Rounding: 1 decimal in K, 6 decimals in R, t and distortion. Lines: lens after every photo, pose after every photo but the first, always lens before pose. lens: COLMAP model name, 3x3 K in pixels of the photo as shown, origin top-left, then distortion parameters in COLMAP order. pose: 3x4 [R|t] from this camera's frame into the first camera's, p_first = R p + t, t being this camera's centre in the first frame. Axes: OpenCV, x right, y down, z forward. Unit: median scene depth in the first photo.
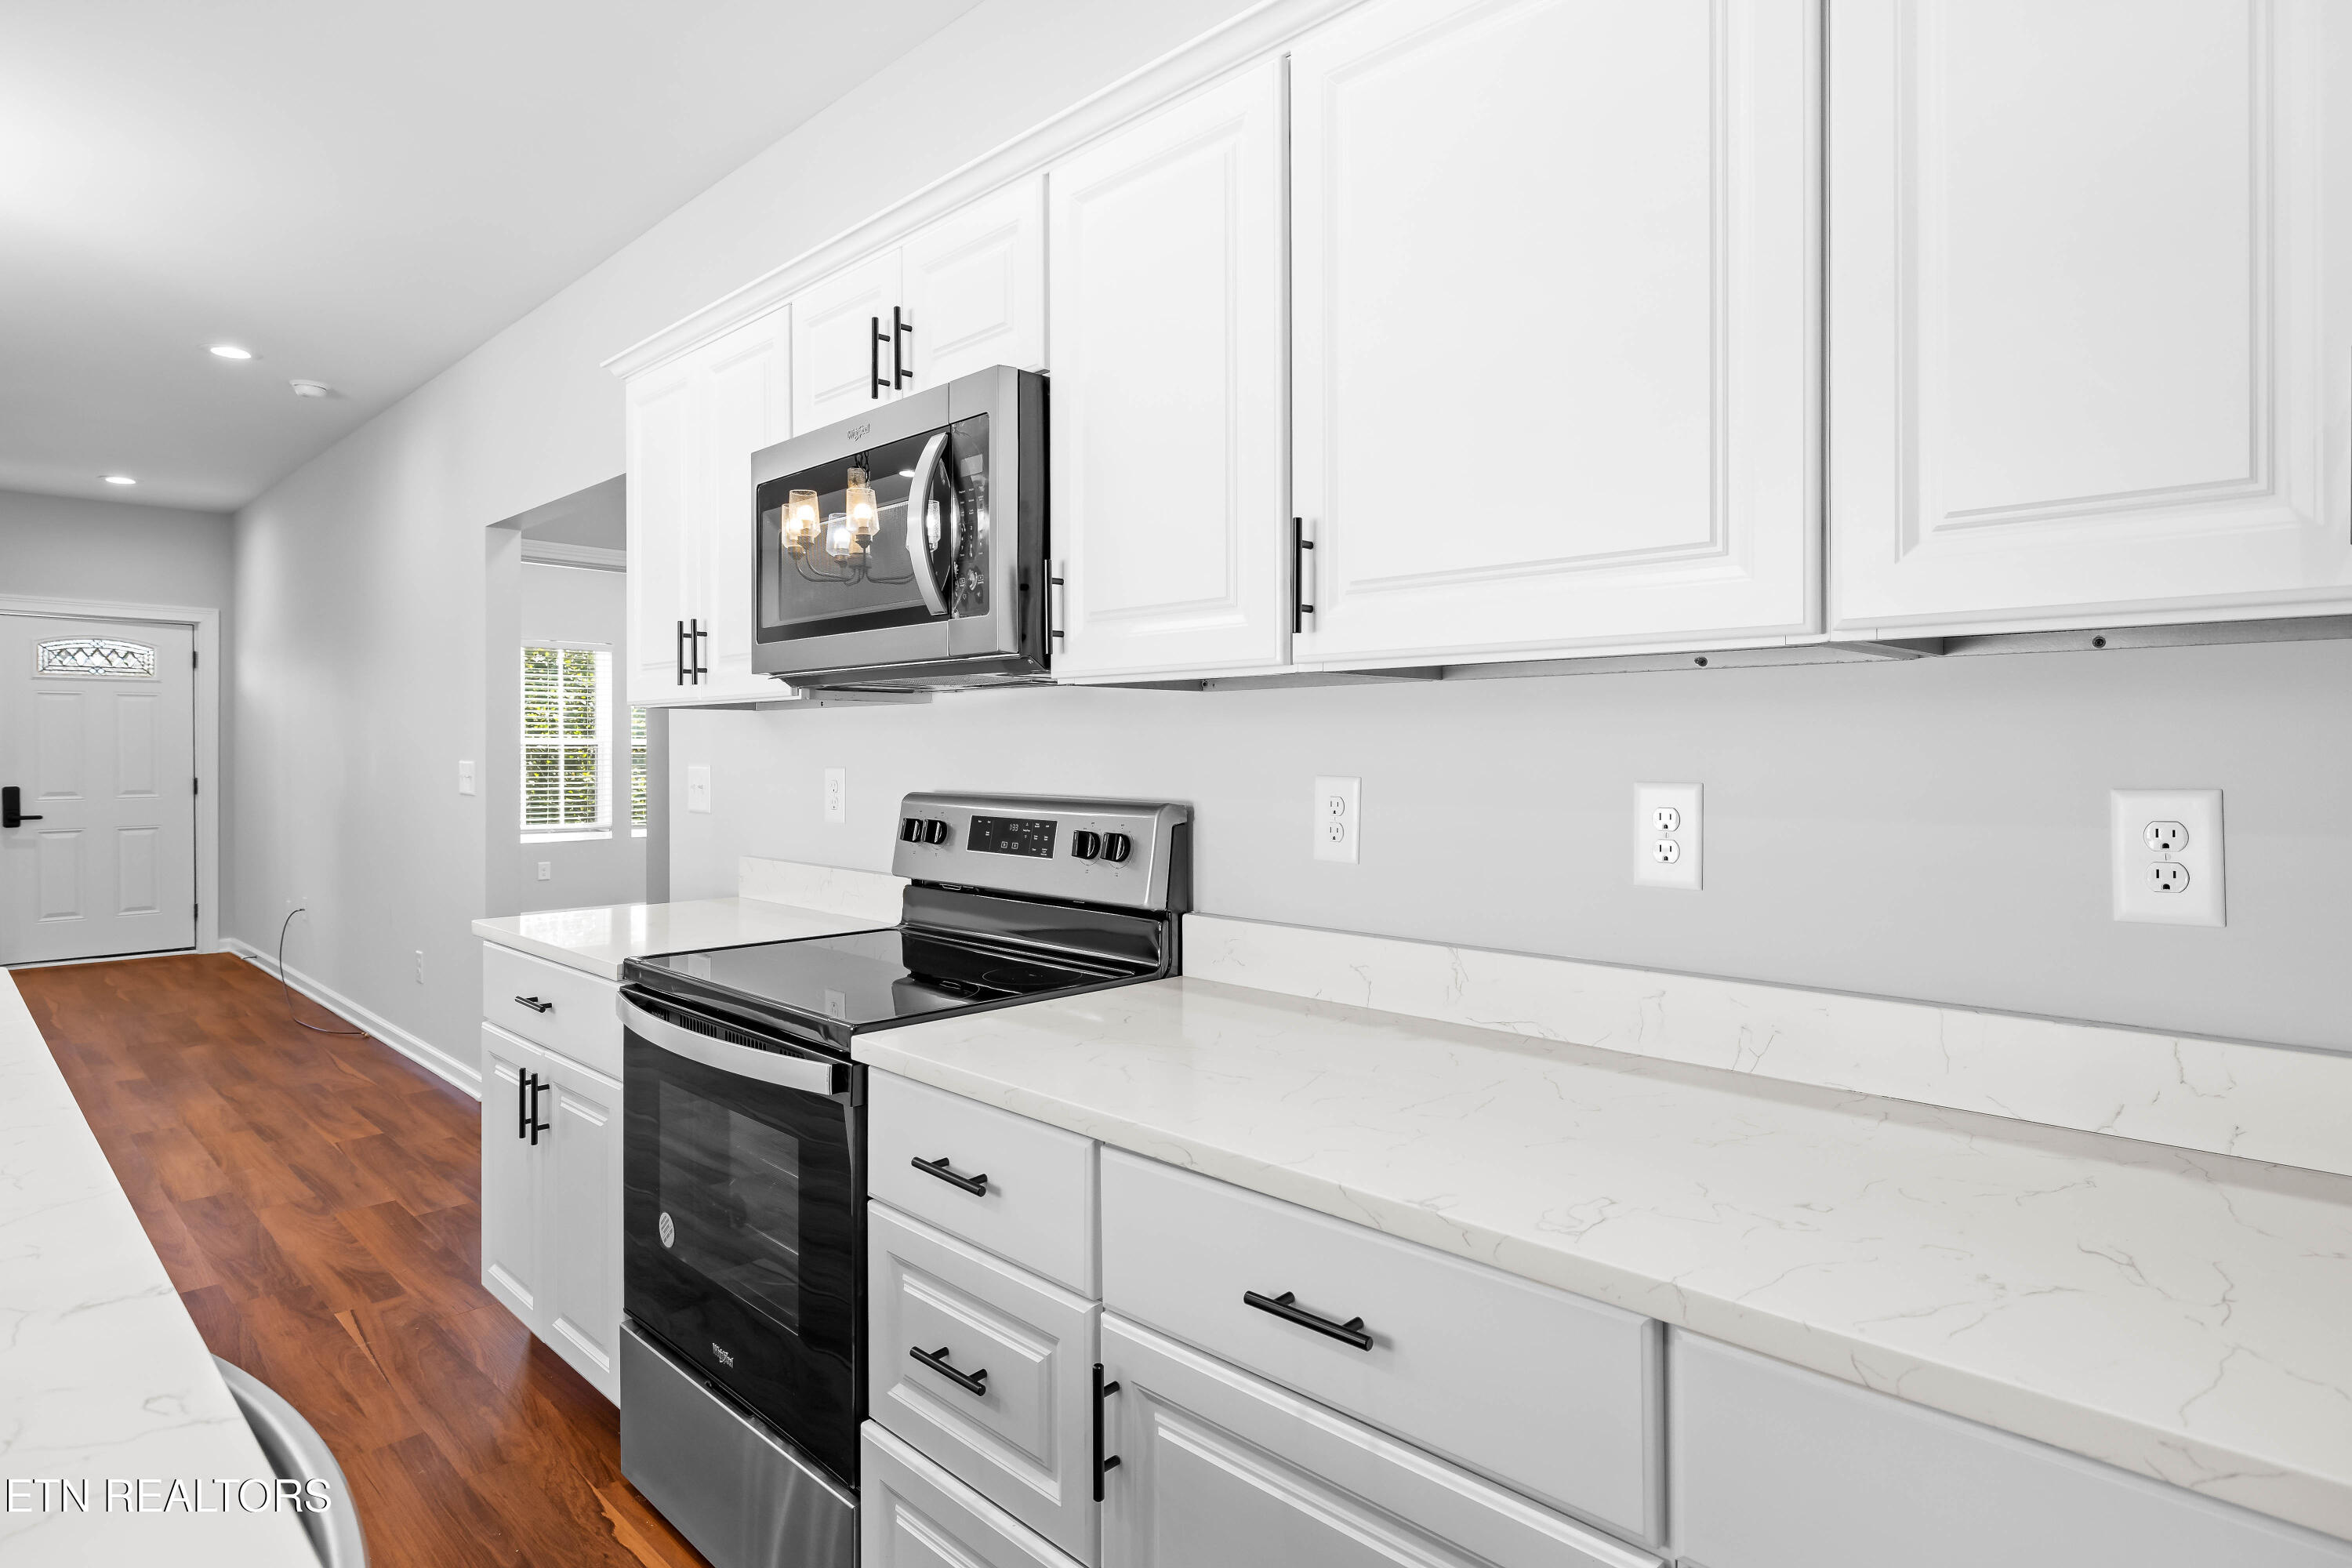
lens RADIAL K [[1267.0, 0, 1174.2], [0, 1267.0, 749.5], [0, 0, 1]] dist [-0.003466, -0.000374]
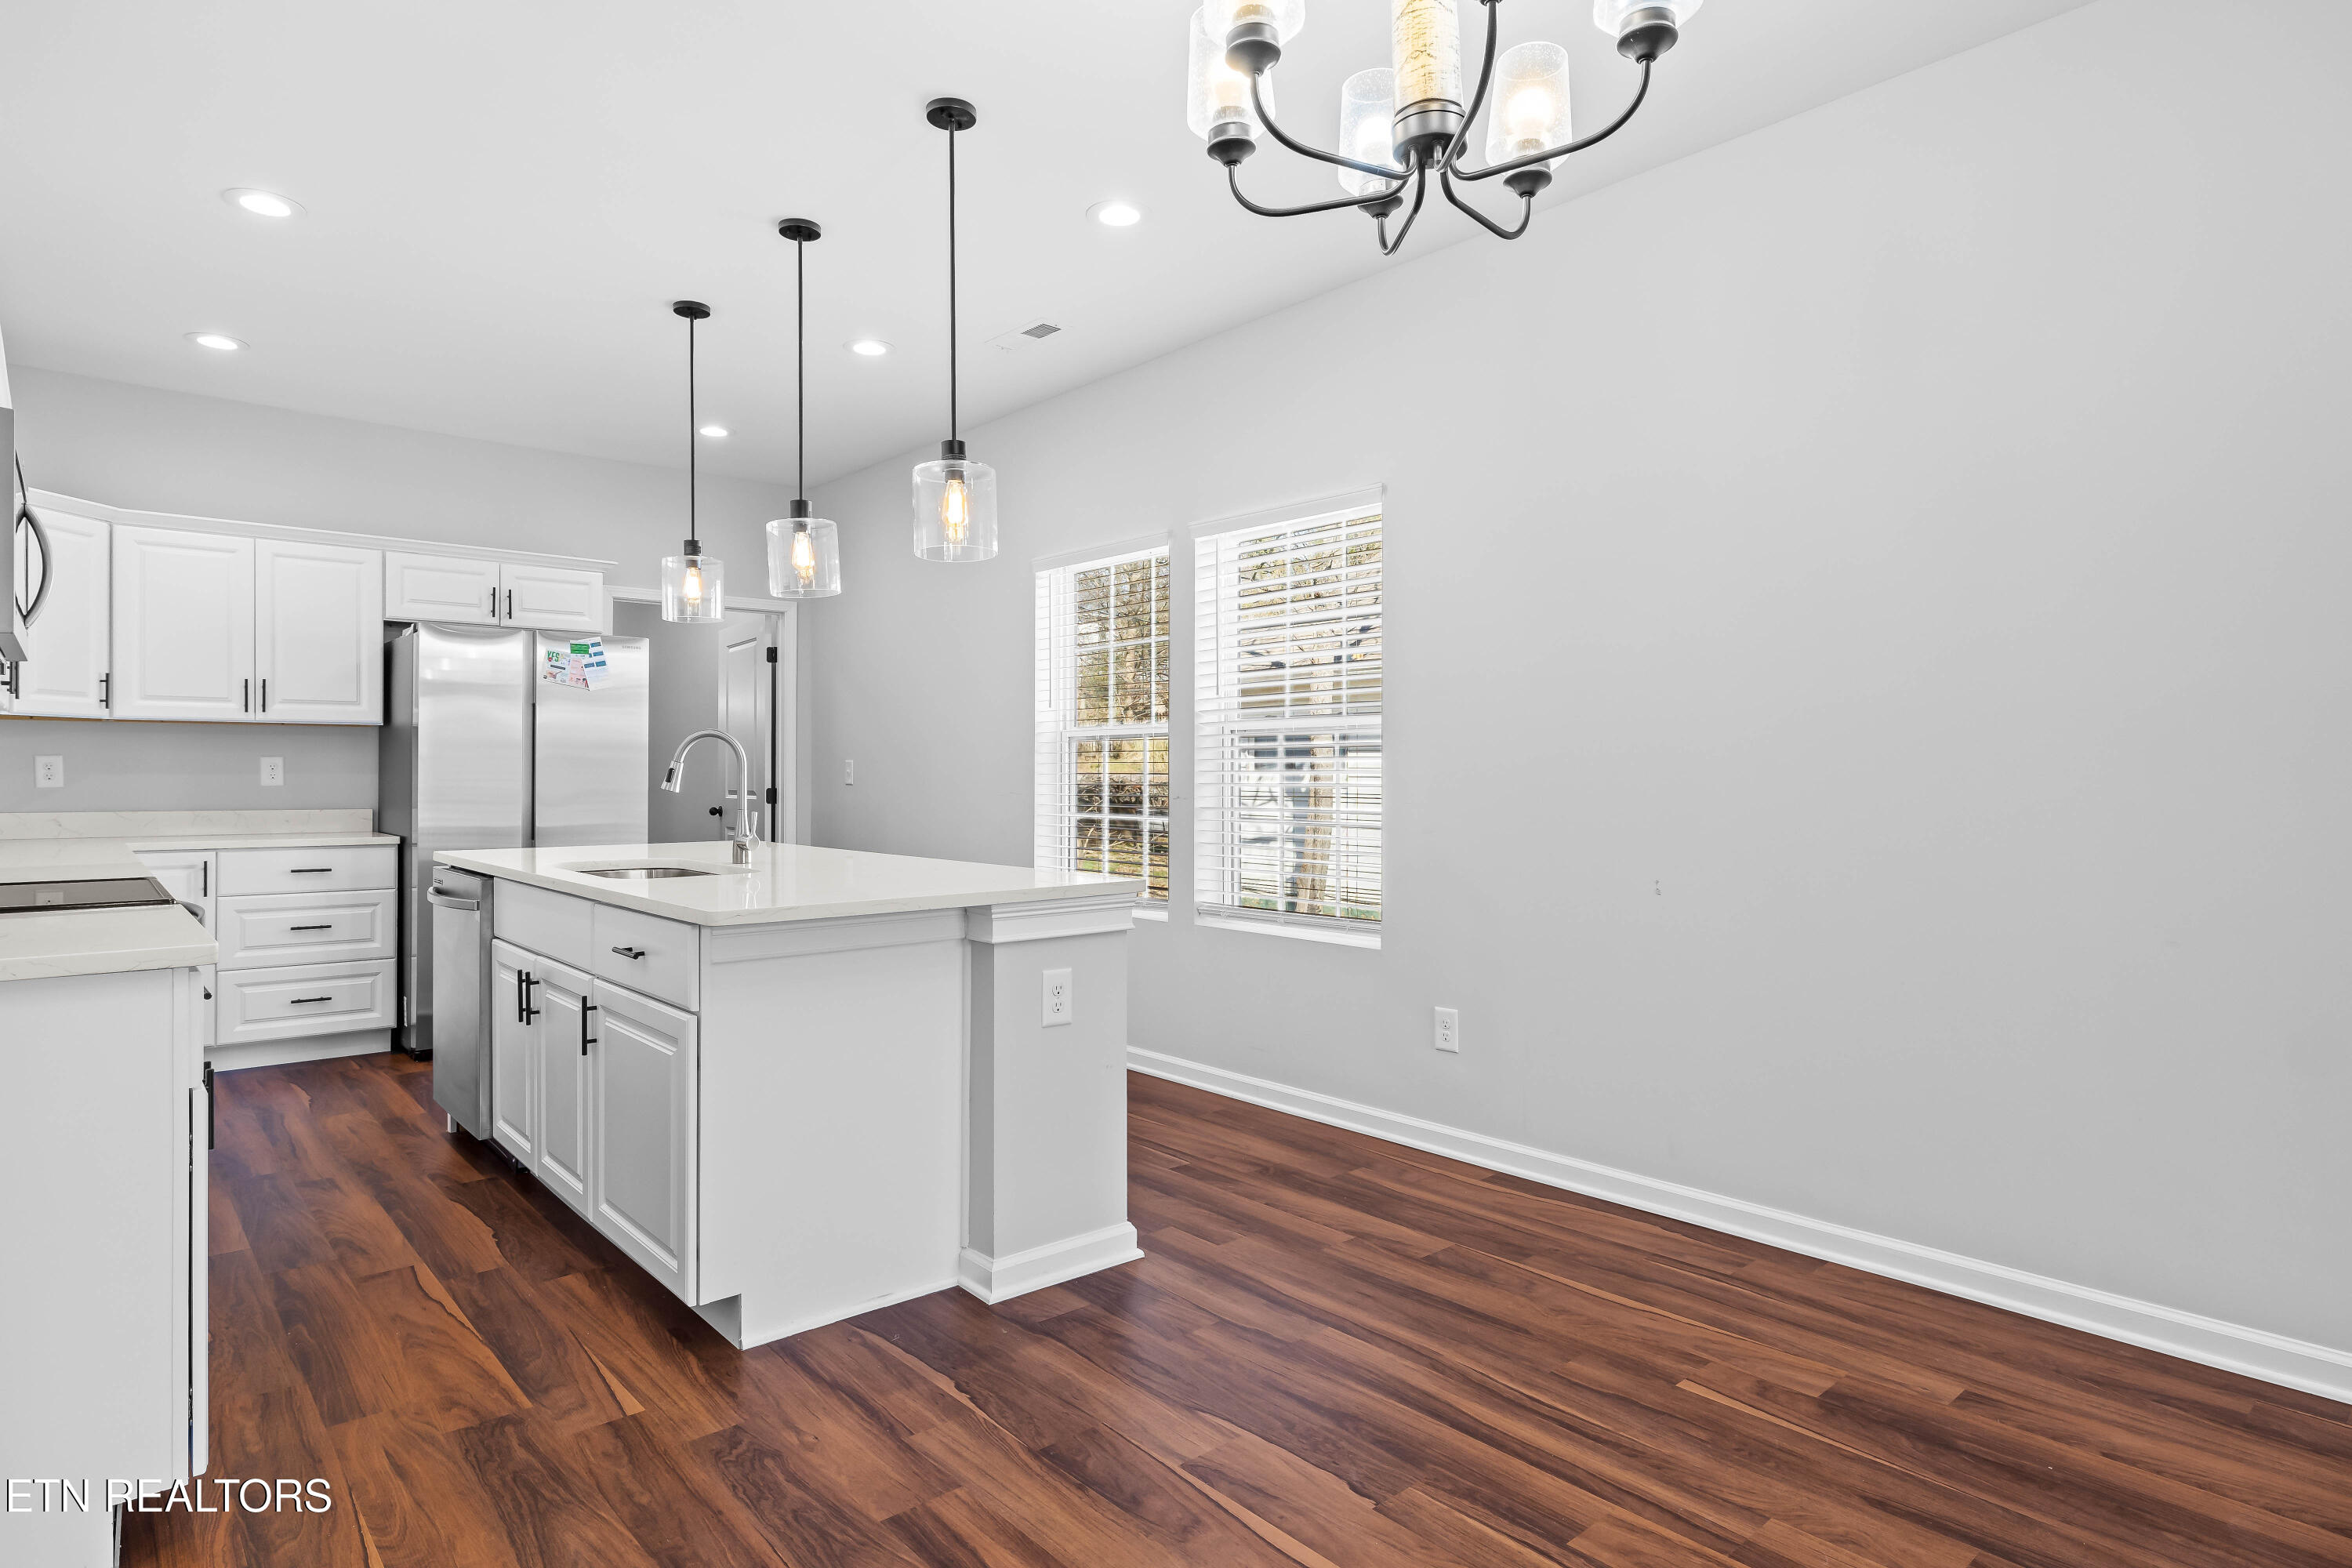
lens RADIAL K [[1277.3, 0, 1174.5], [0, 1277.3, 773.7], [0, 0, 1]] dist [-0.003856, 0.000447]
pose [[-0.997288, 0.001822, 0.073579, -1.331203], [0.001857, 0.999998, 0.000406, 0.051091], [-0.073578, 0.000542, -0.997289, 1.954782]]
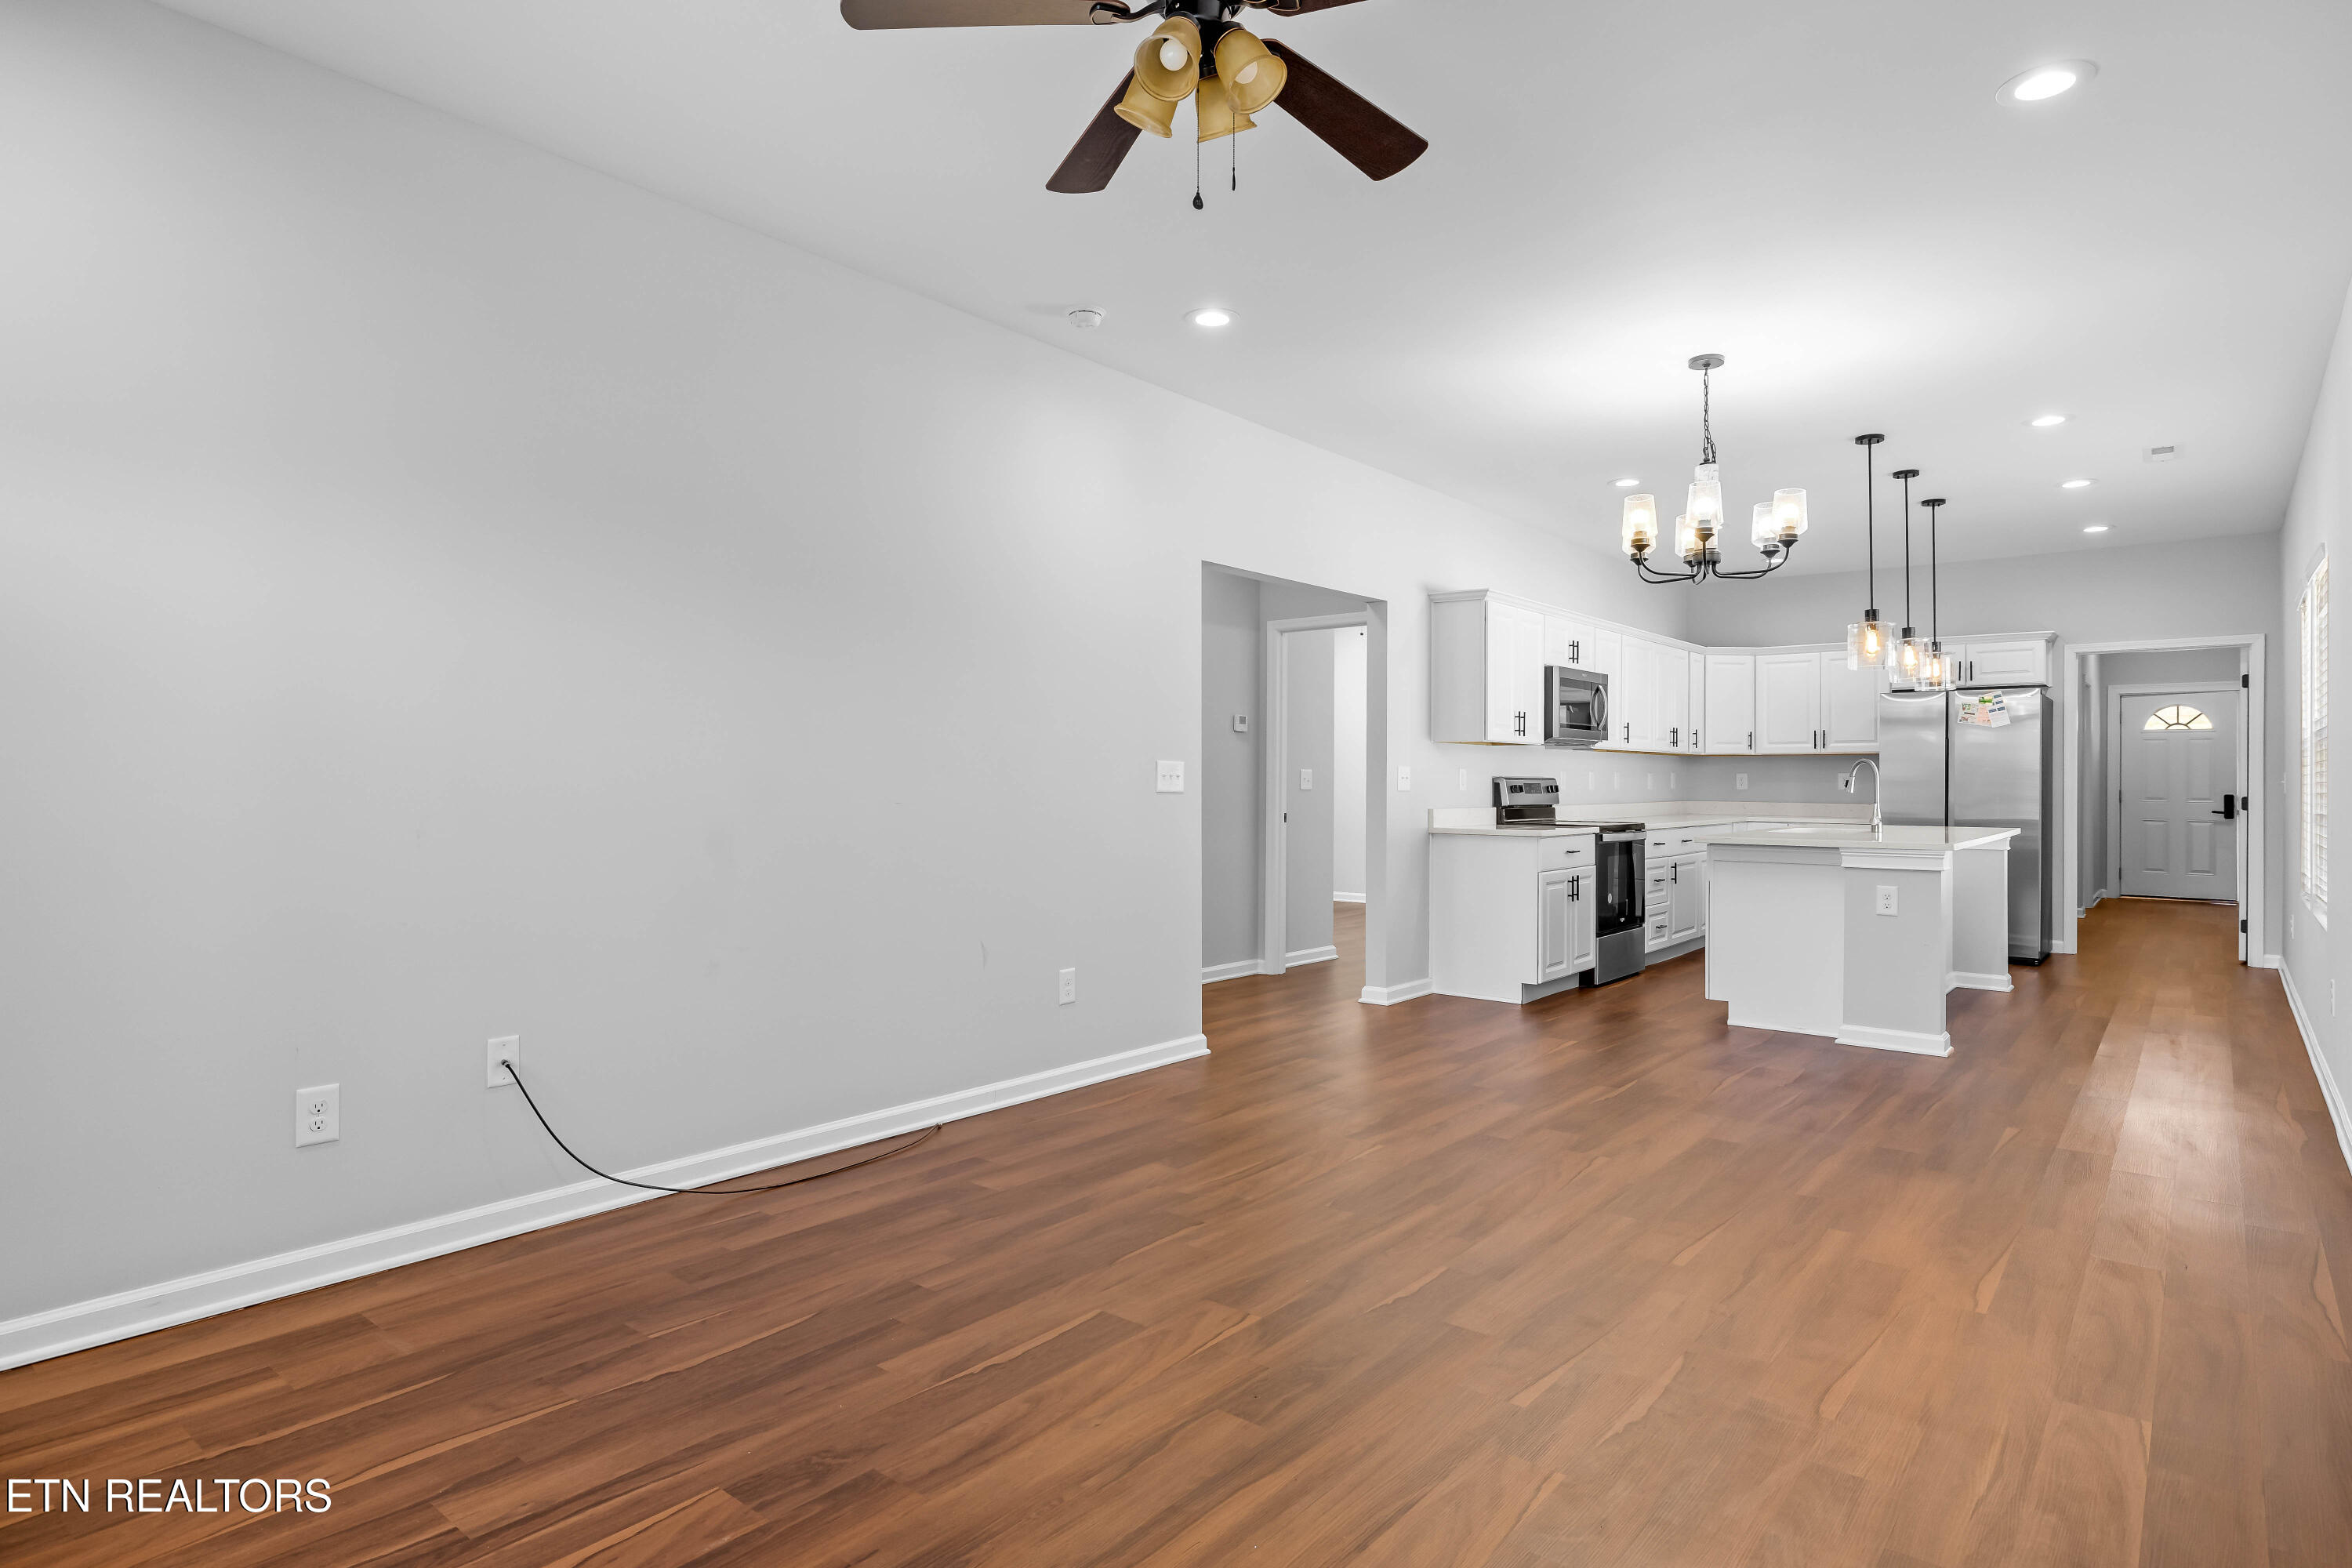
lens RADIAL K [[1276.8, 0, 1172.9], [0, 1276.8, 773.0], [0, 0, 1]] dist [-0.000852, -0.000465]
pose [[-0.097542, 0.007563, 0.995203, -3.391426], [-0.003141, 0.999964, -0.007907, 0.056405], [-0.995226, -0.003898, -0.097515, 2.274548]]
